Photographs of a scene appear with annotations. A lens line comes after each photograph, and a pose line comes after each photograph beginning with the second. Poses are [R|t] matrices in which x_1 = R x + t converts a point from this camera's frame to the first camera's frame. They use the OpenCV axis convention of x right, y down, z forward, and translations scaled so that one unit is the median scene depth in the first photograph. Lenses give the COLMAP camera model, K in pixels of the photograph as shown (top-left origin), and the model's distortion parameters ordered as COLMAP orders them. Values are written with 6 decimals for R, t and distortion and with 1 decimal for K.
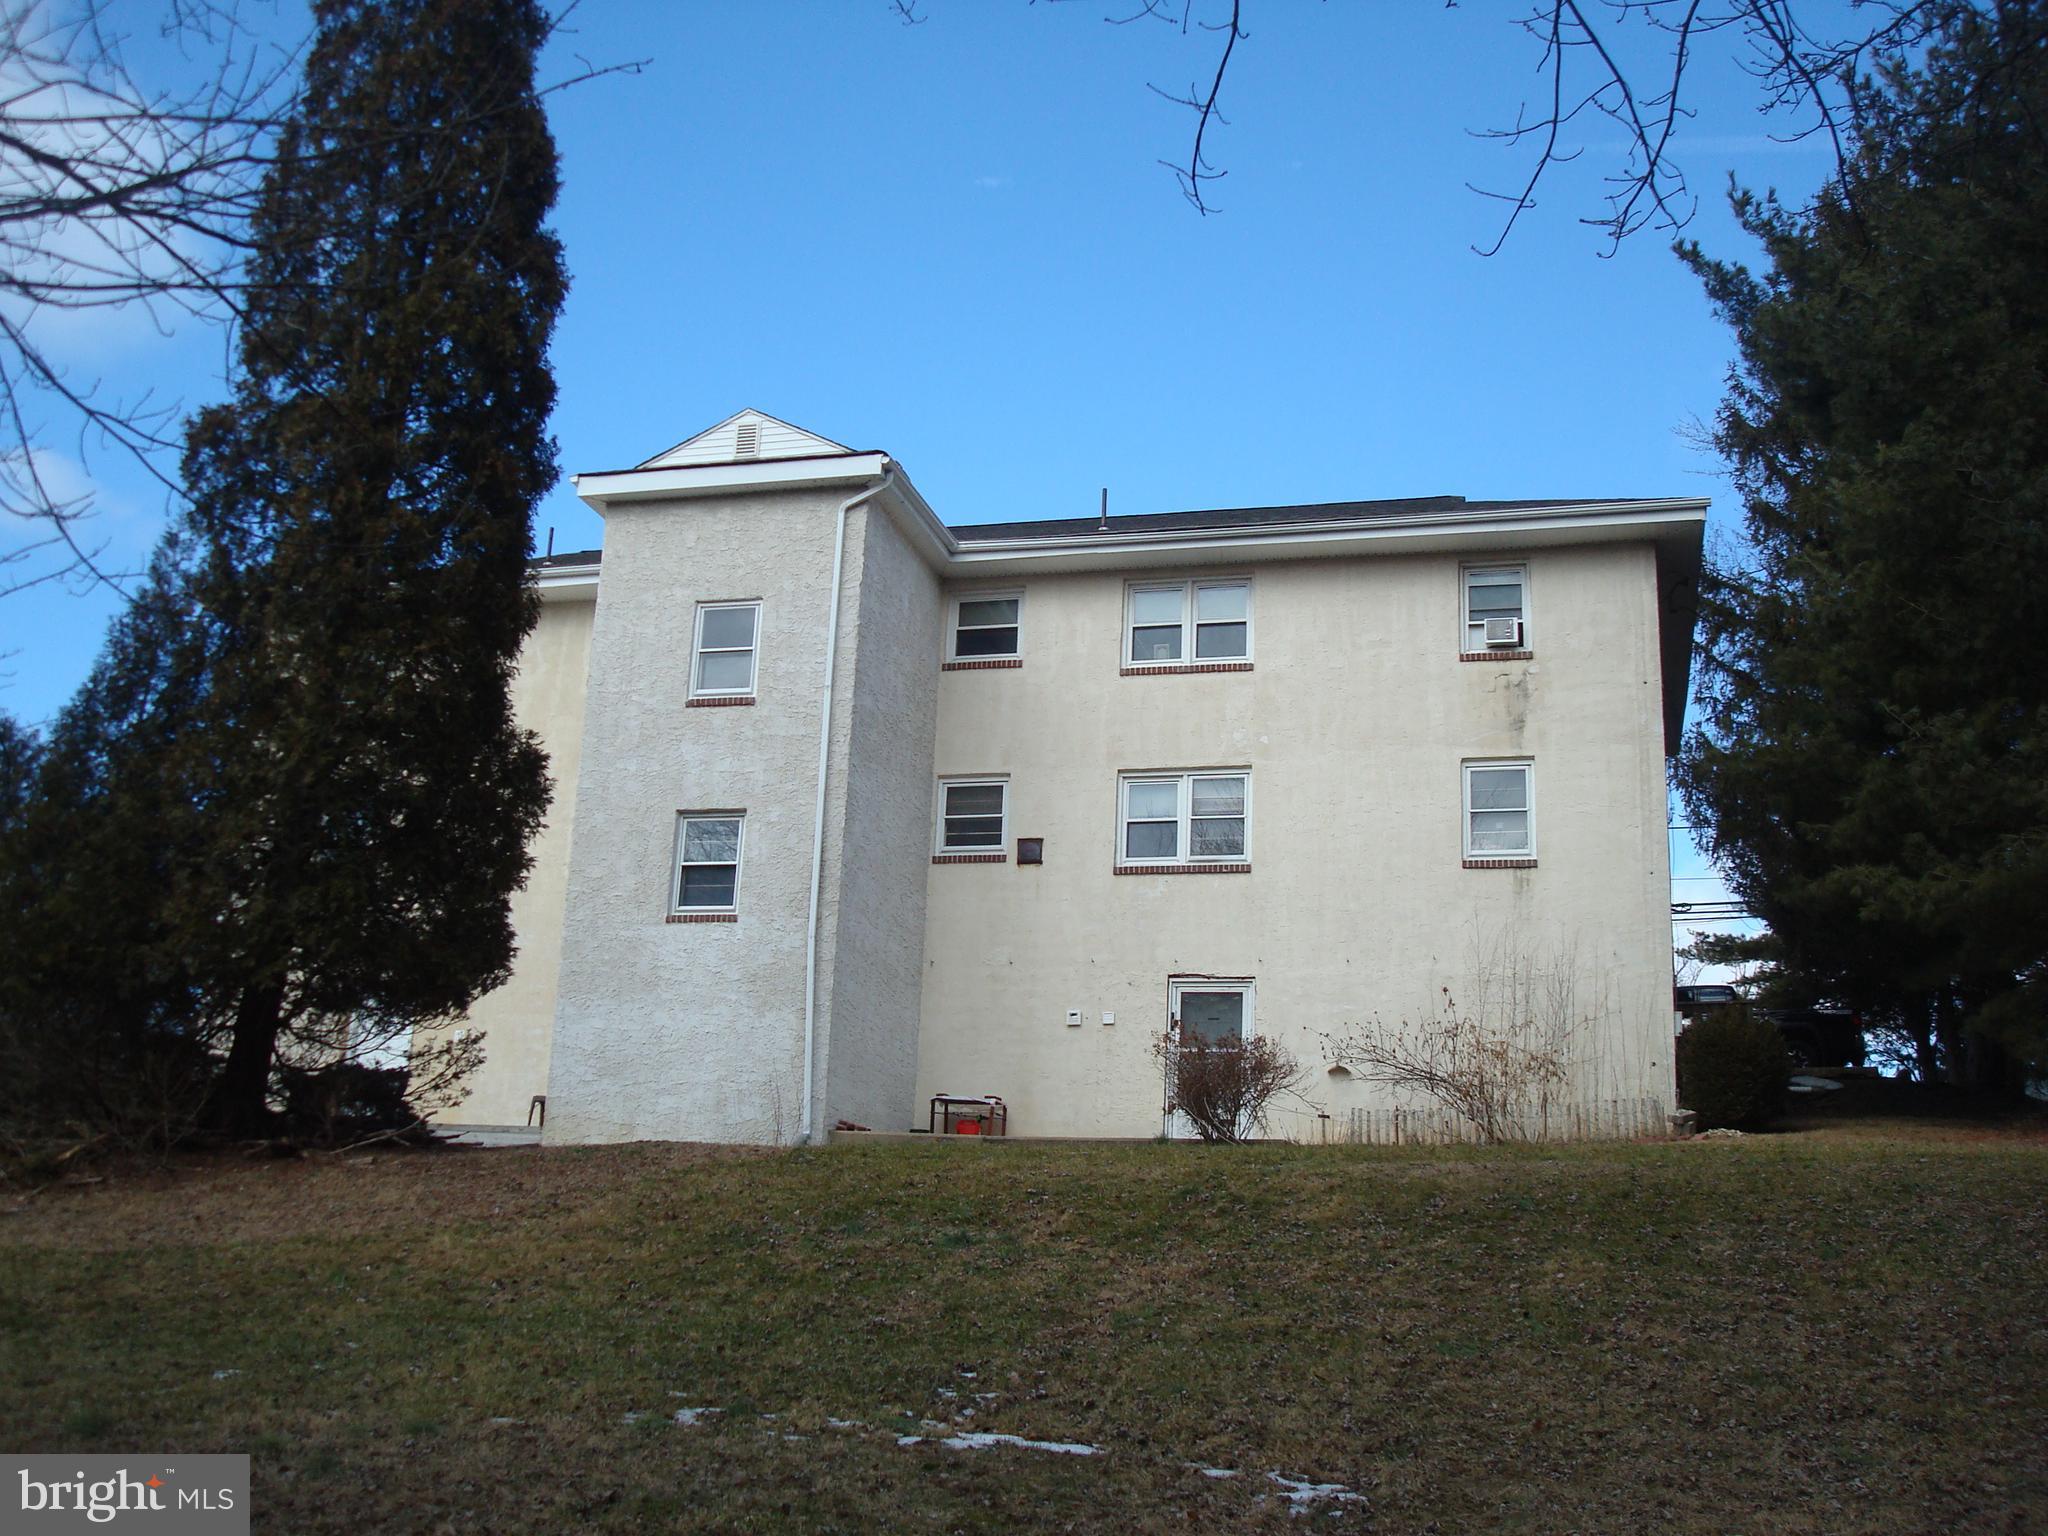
lens RADIAL K [[2112.6, 0, 1024.0], [0, 2112.6, 756.1], [0, 0, 1]] dist [-0.088624, -0.016216]
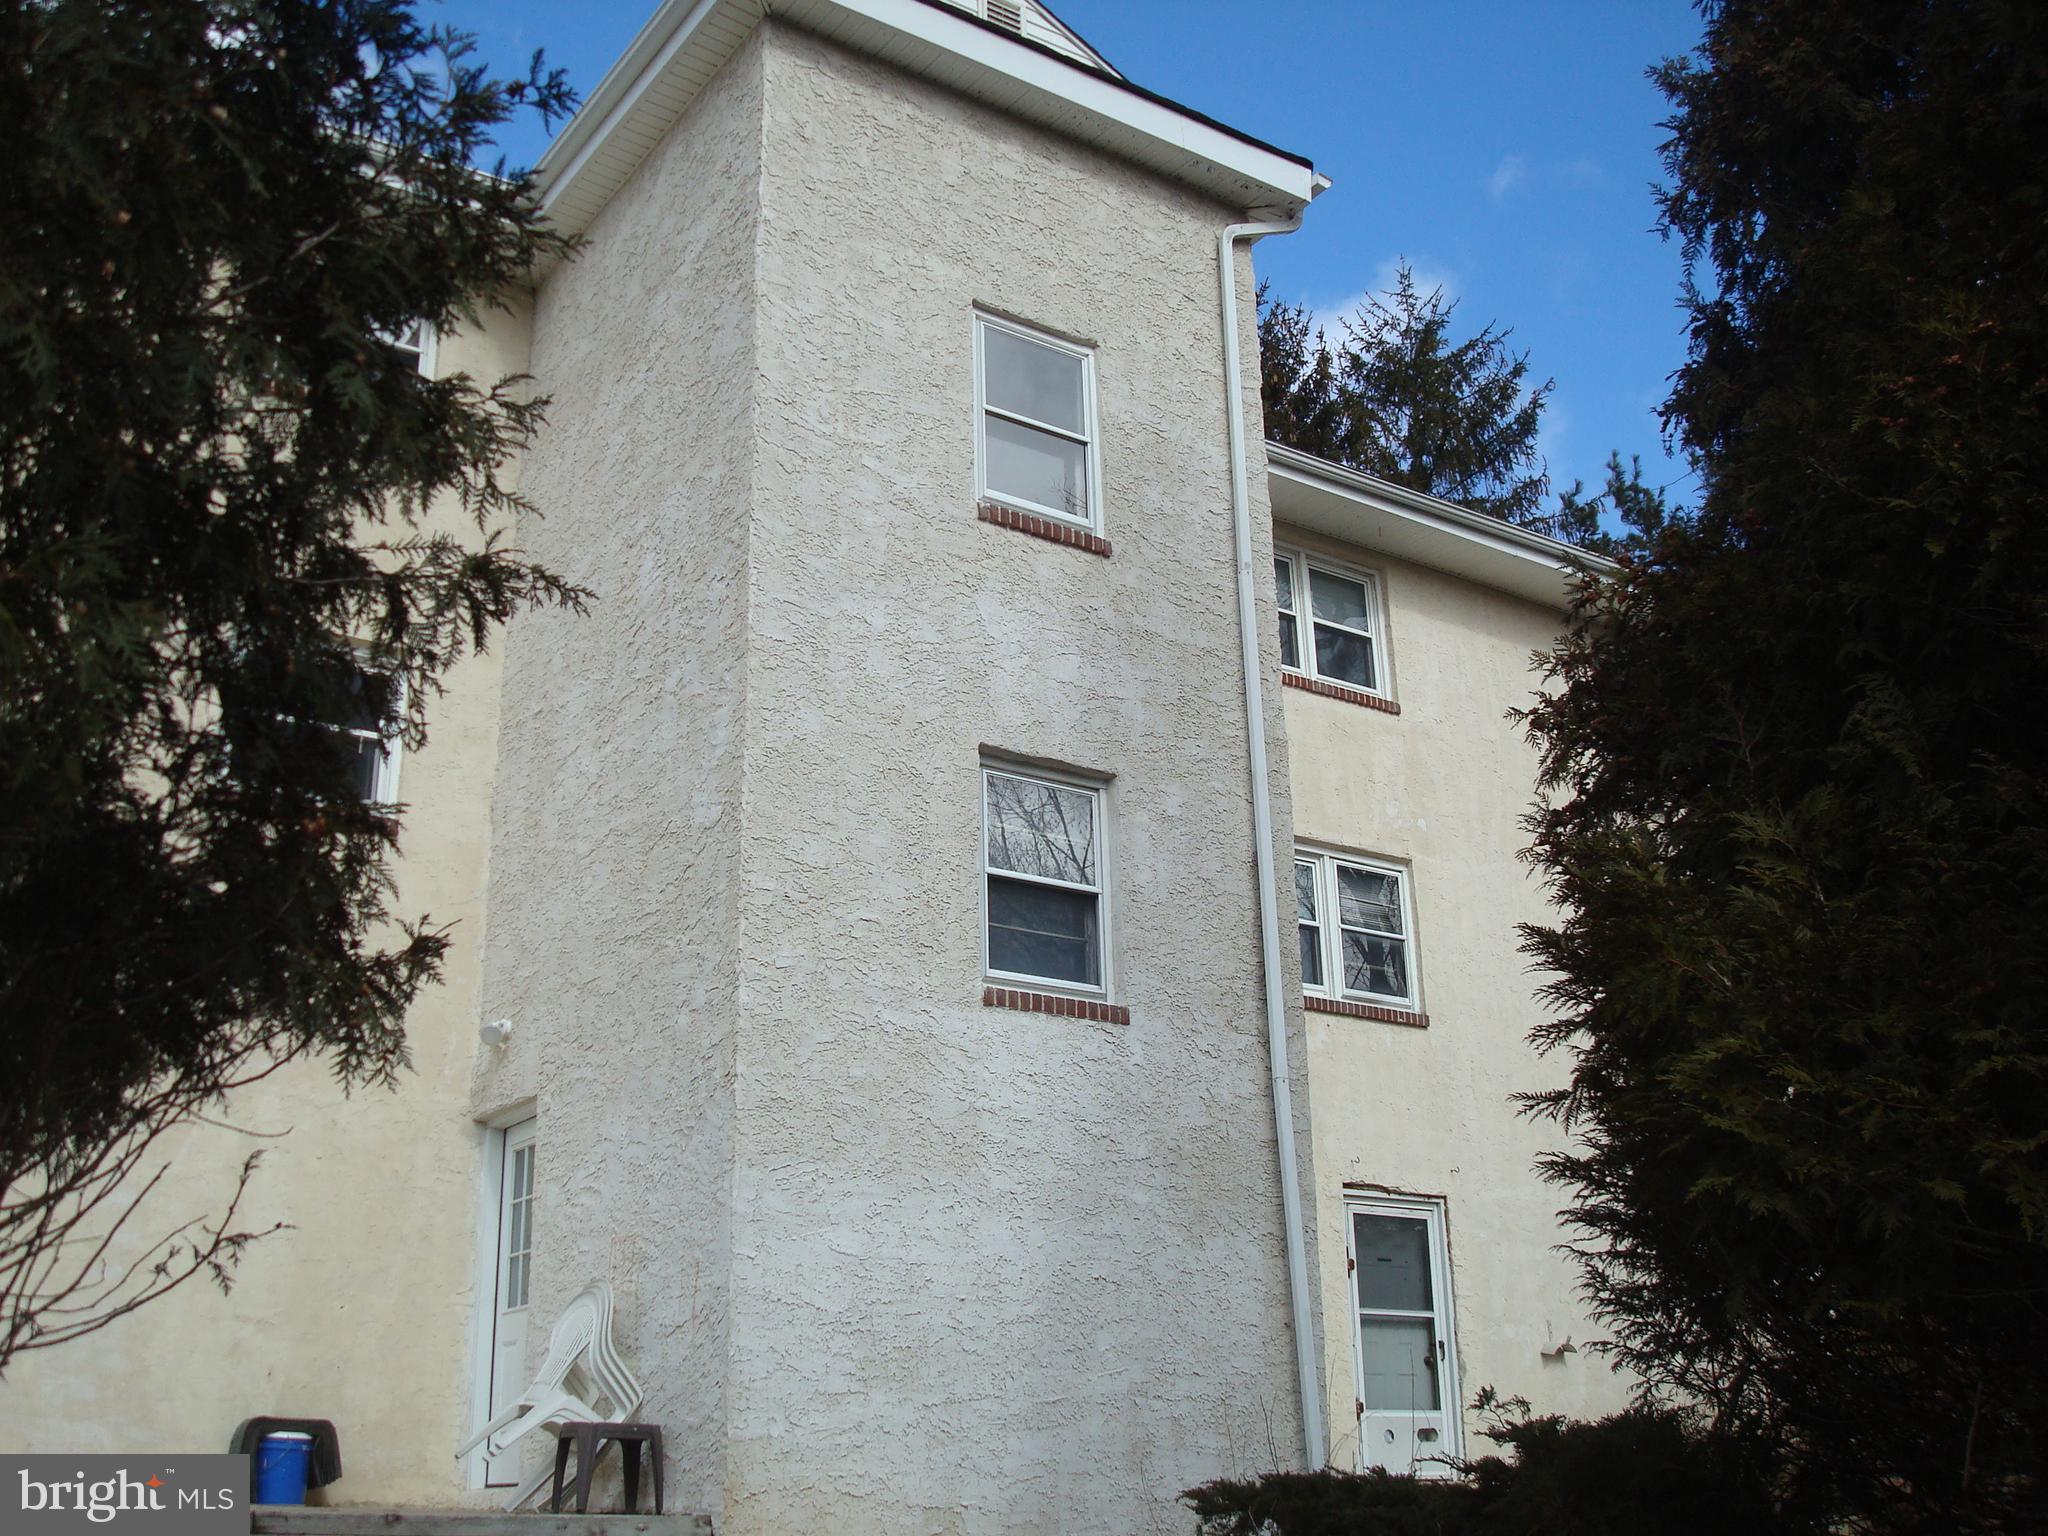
lens RADIAL K [[2112.6, 0, 1024.0], [0, 2112.6, 756.1], [0, 0, 1]] dist [-0.088624, -0.016216]
pose [[0.653040, 0.210360, 0.727521, -0.457073], [-0.163158, 0.977169, -0.136090, 0.082602], [-0.739539, -0.029828, 0.672453, 0.680580]]
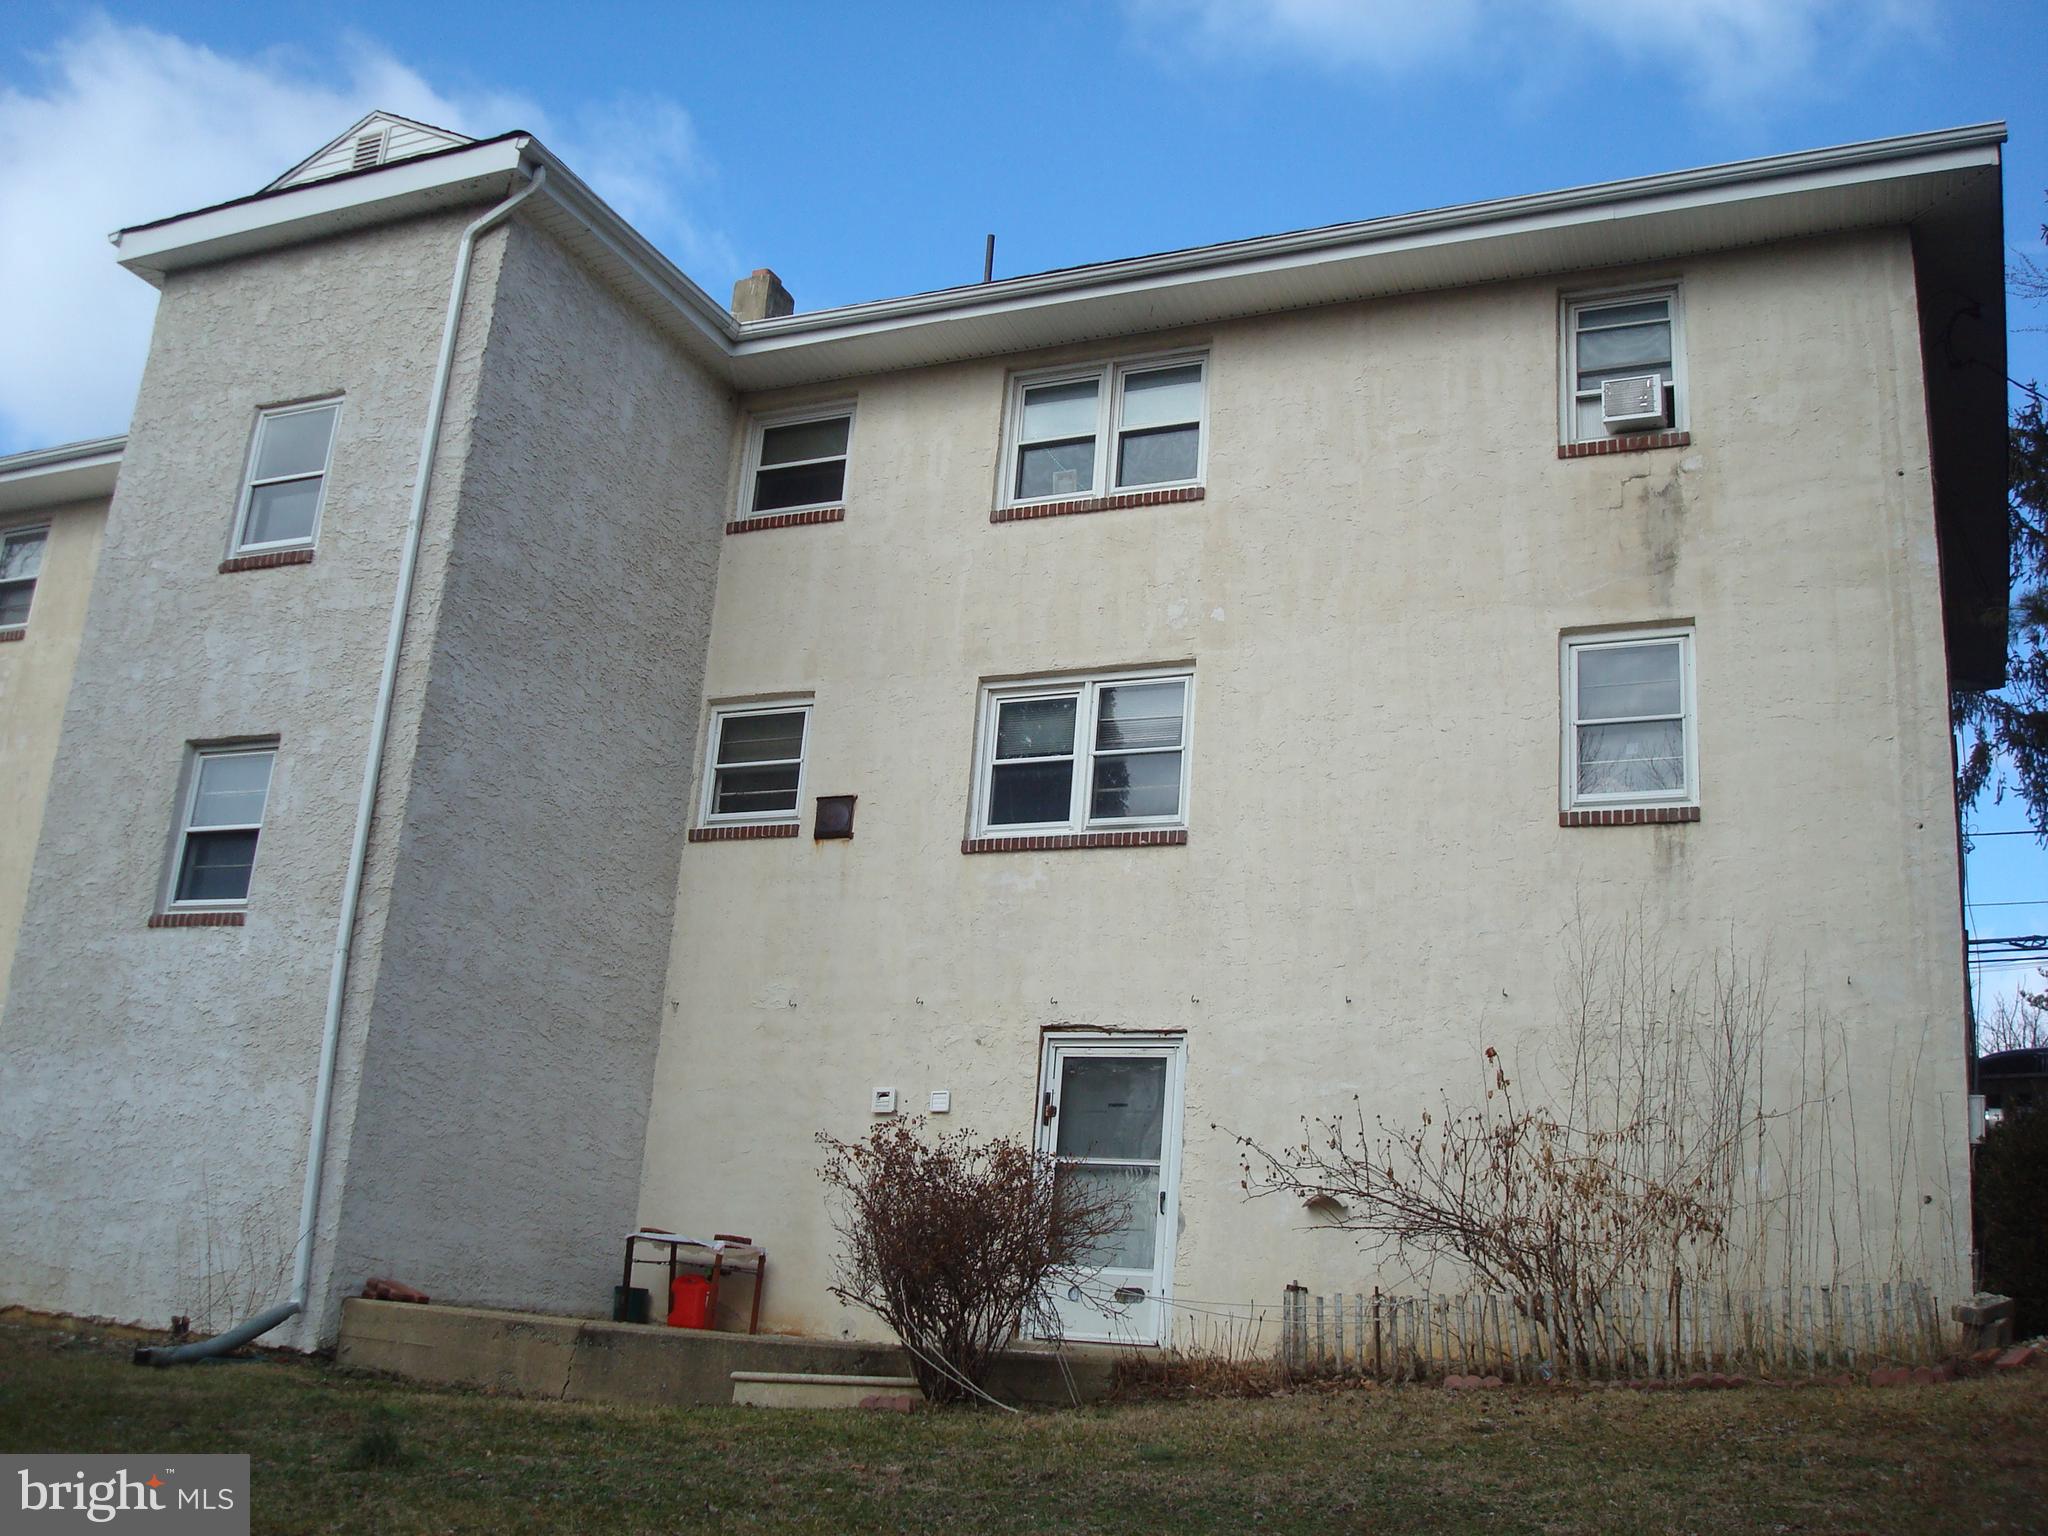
lens RADIAL K [[2121.3, 0, 998.1], [0, 2121.3, 735.4], [0, 0, 1]] dist [-0.105699, -0.037600]
pose [[0.985028, -0.019827, -0.171252, 0.158391], [0.012417, 0.998944, -0.044229, 0.051480], [0.171948, 0.041441, 0.984234, 0.442105]]
